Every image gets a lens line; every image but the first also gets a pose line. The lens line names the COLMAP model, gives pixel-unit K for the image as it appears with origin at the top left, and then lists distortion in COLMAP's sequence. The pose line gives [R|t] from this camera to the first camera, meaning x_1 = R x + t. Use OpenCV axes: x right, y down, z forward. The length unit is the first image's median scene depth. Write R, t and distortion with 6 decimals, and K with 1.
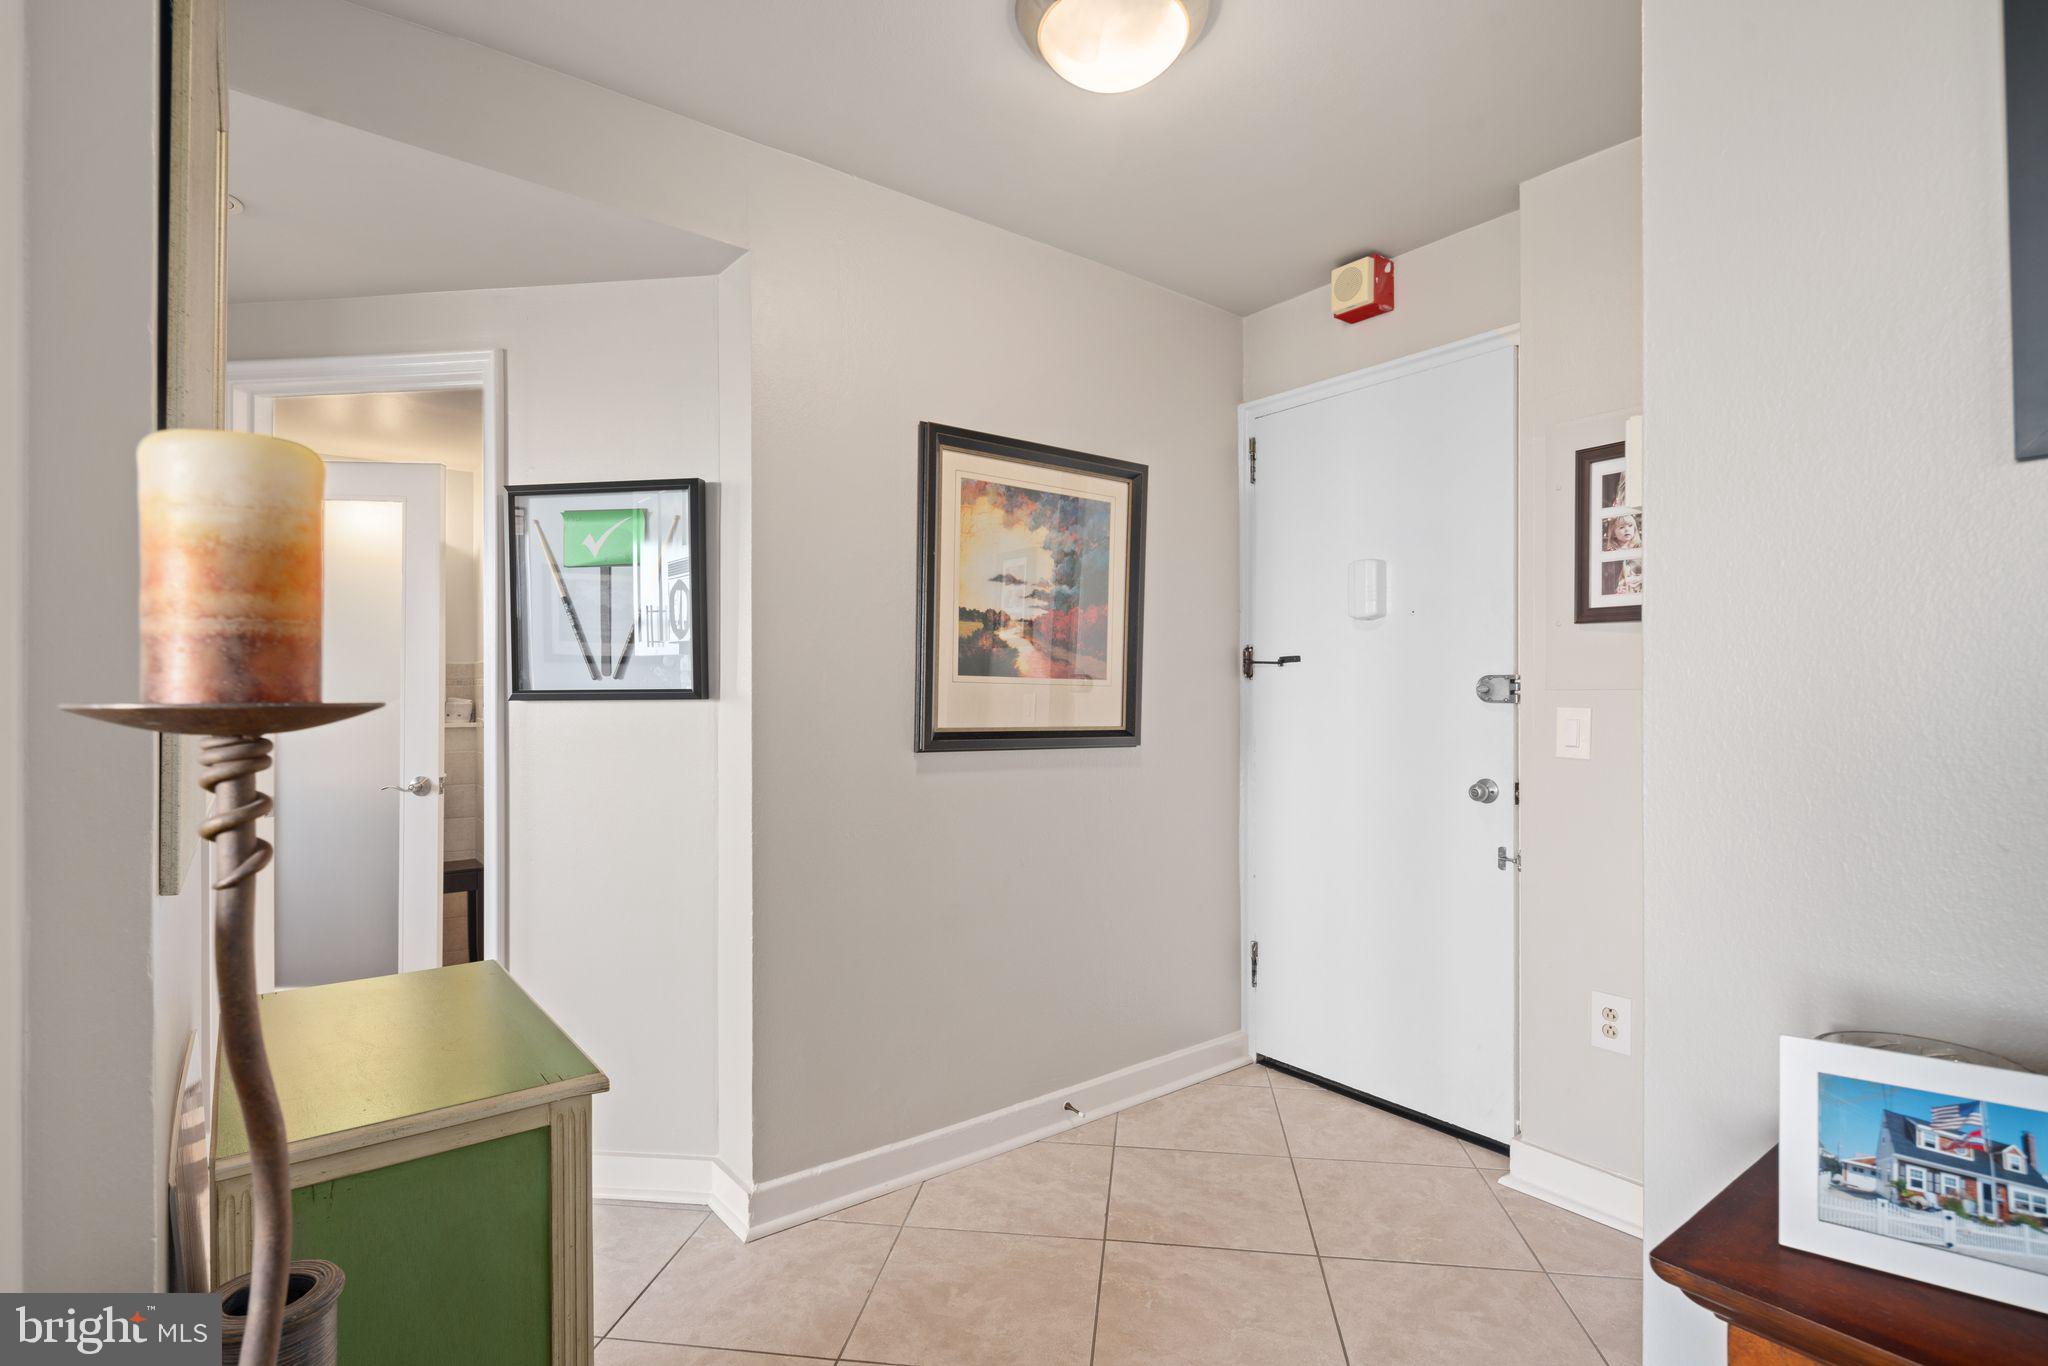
lens RADIAL K [[1002.2, 0, 1008.5], [0, 1002.2, 698.1], [0, 0, 1]] dist [0.009575, -0.007047]
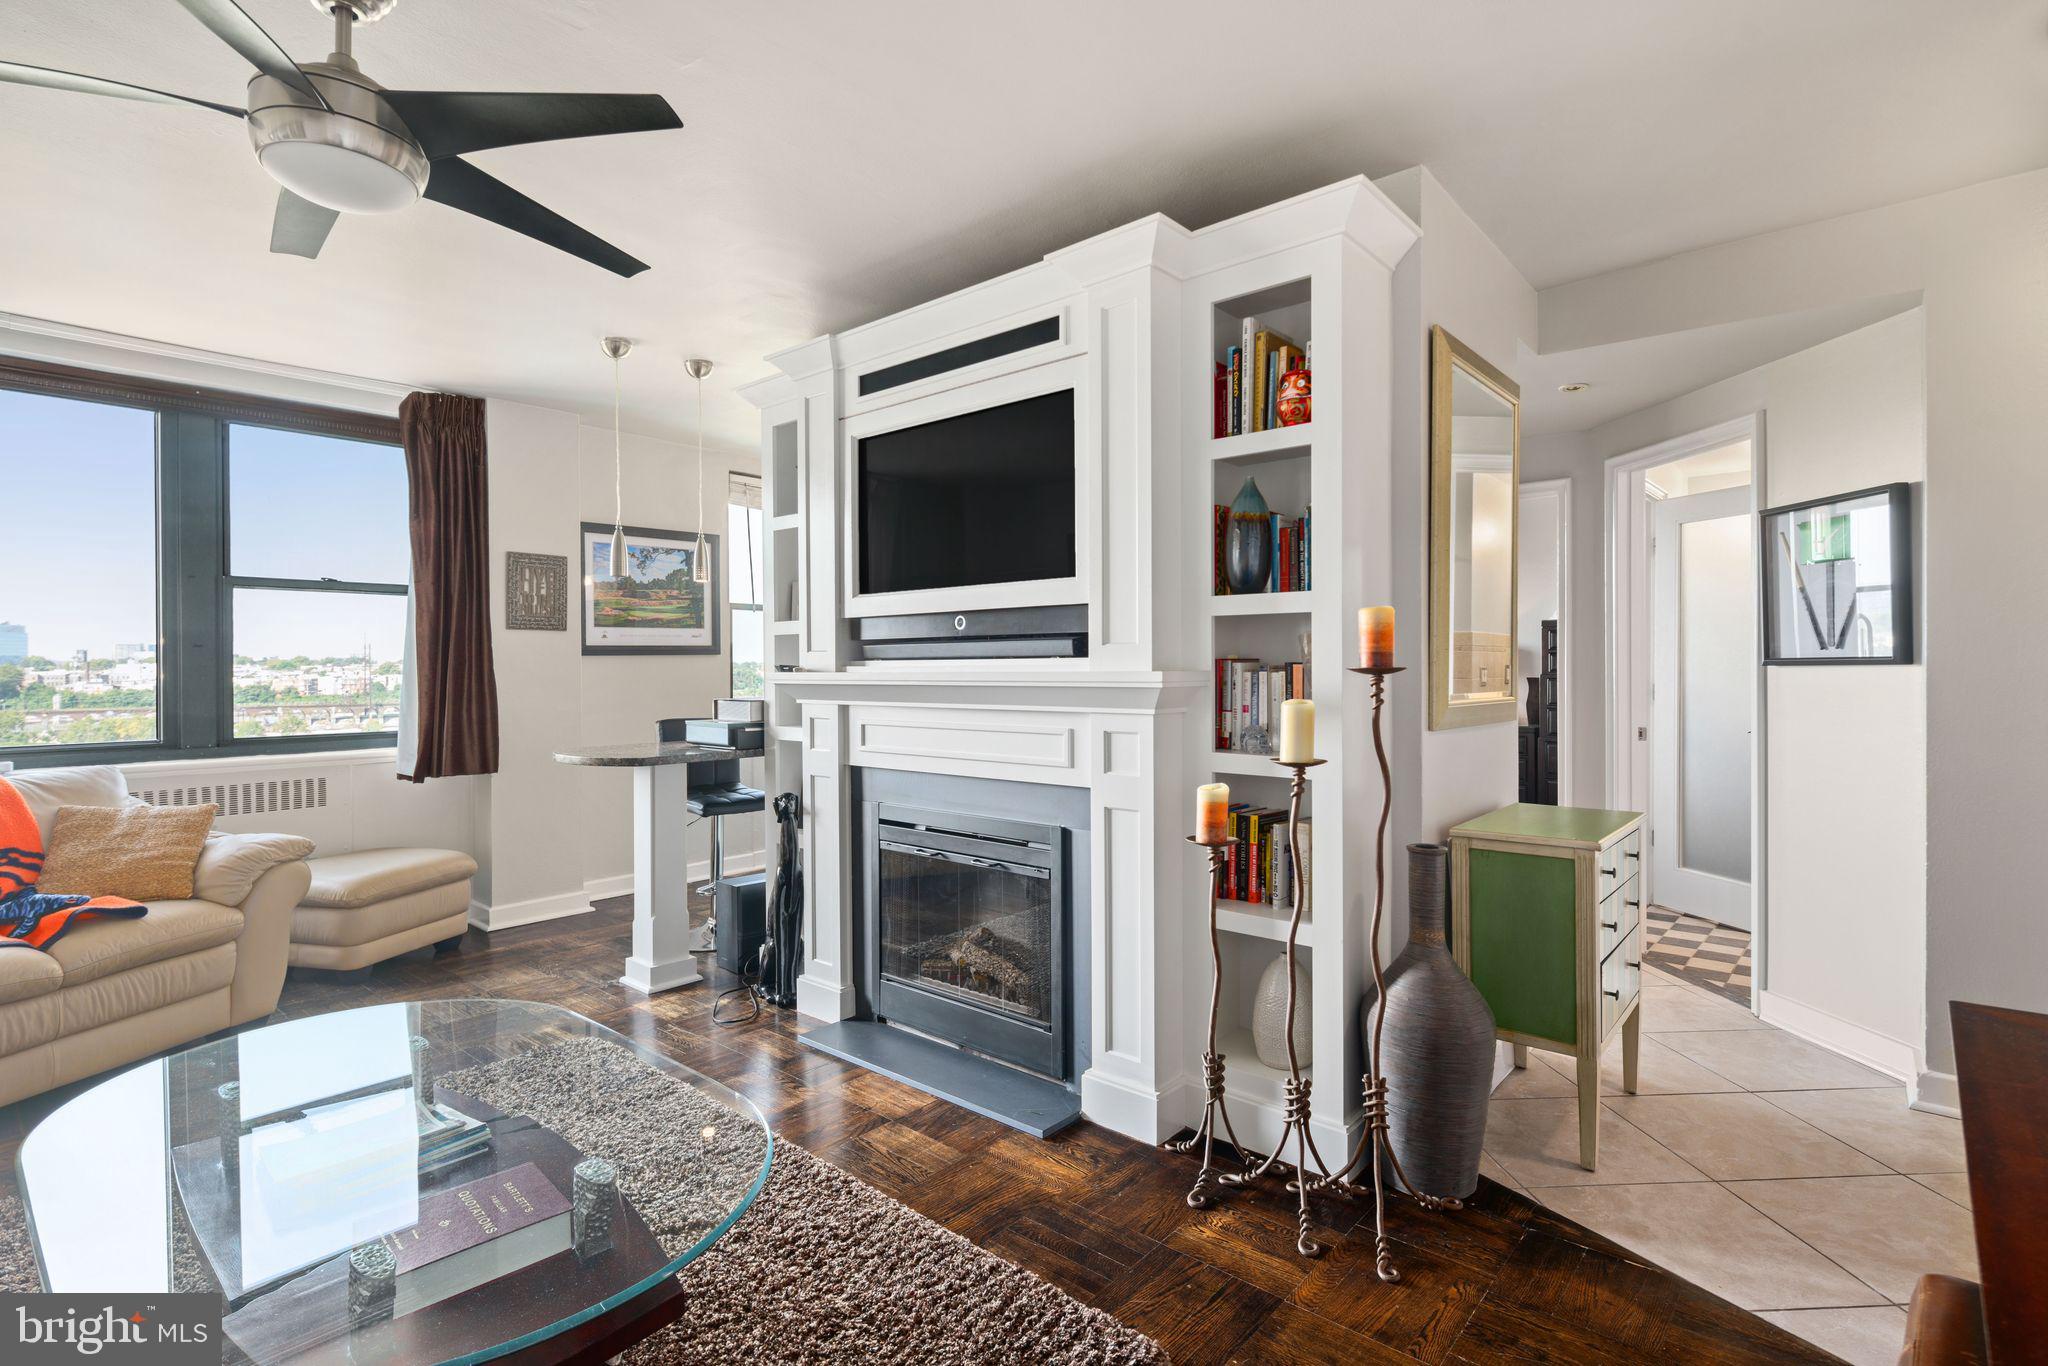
lens RADIAL K [[1002.2, 0, 1035.8], [0, 1002.2, 701.6], [0, 0, 1]] dist [0.009575, -0.007047]
pose [[0.212518, 0.031630, -0.976645, 0.703732], [0.005519, 0.999421, 0.033569, -0.000007], [0.977142, -0.012524, 0.212220, -0.304860]]
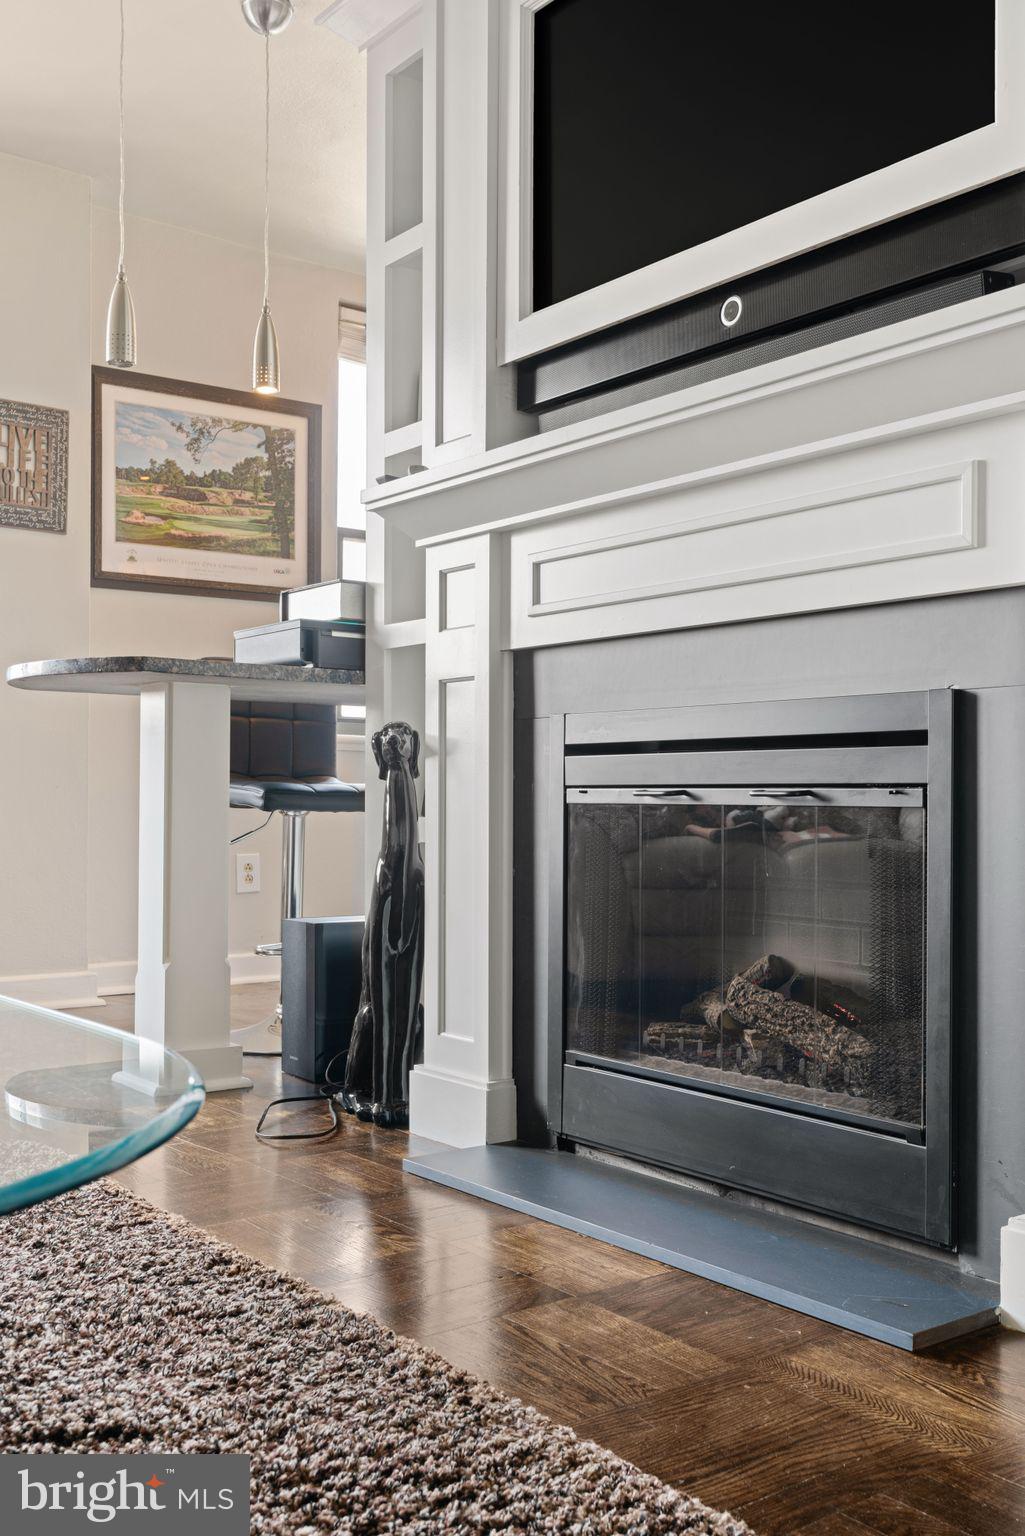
lens RADIAL K [[1487.8, 0, 541.5], [0, 1487.8, 866.2], [0, 0, 1]] dist [0.012458, 0.000000]
pose [[0.020010, 0.027803, -0.999413, 0.338451], [-0.000365, 0.999613, 0.027801, 0.271145], [0.999800, -0.000192, 0.020013, -0.260267]]
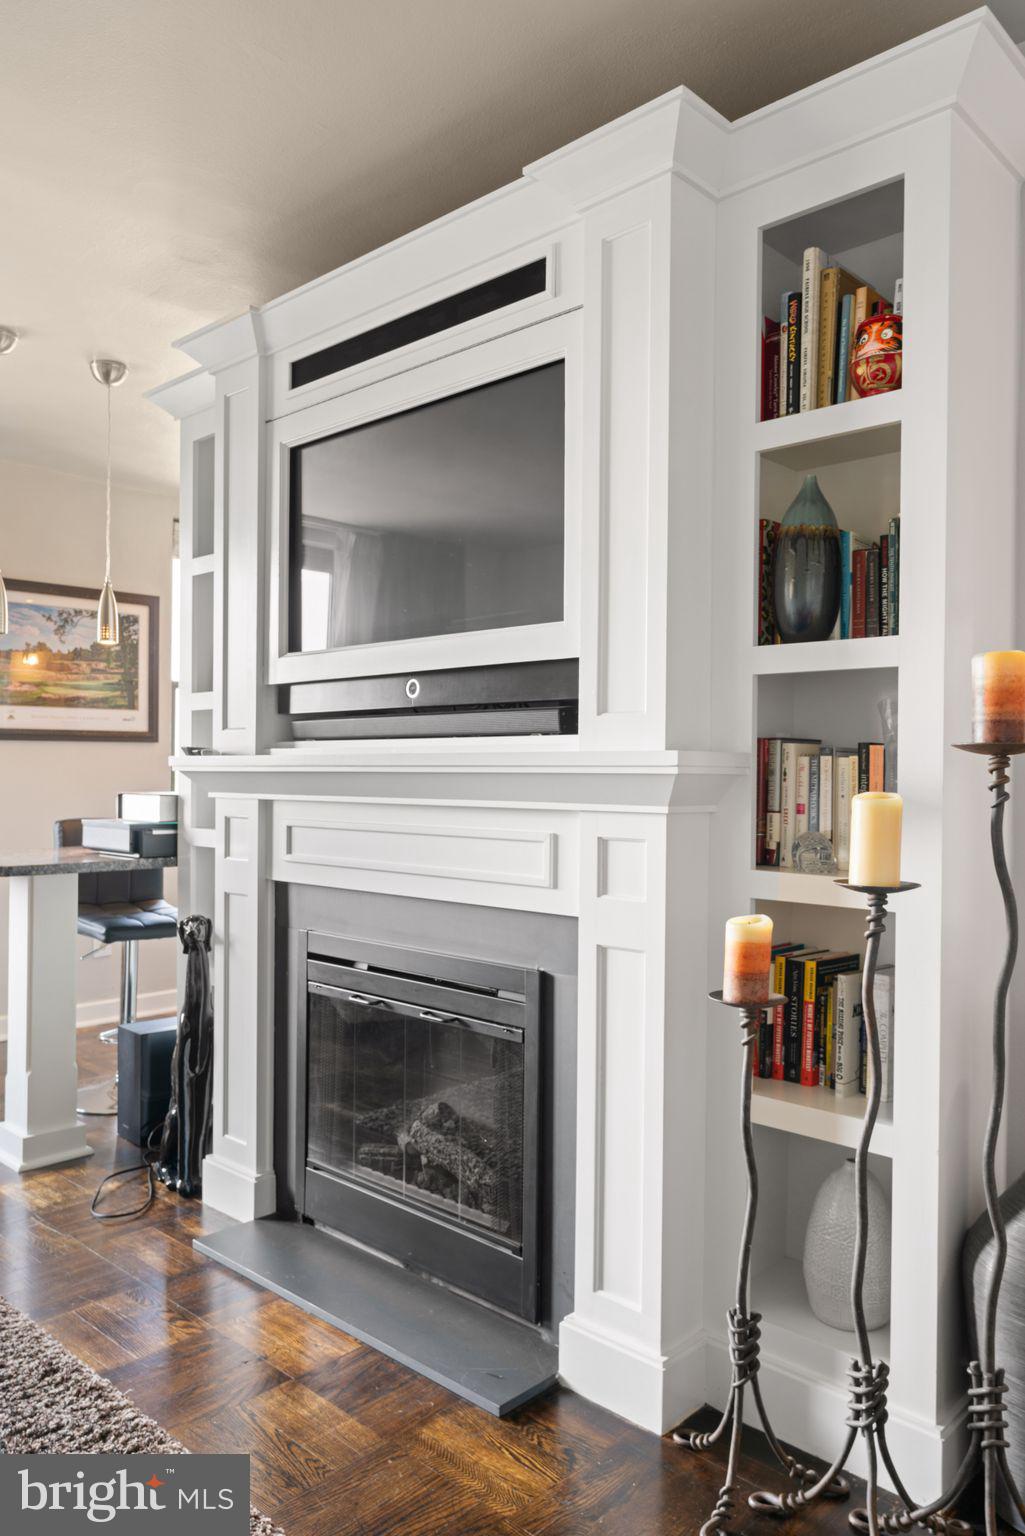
lens RADIAL K [[1110.8, 0, 536.7], [0, 1110.8, 812.4], [0, 0, 1]] dist [0.005144, -0.000979]
pose [[0.177658, 0.033345, -0.983527, 0.471856], [-0.007611, 0.999442, 0.032510, 0.023984], [0.984063, 0.001710, 0.177813, -0.192334]]
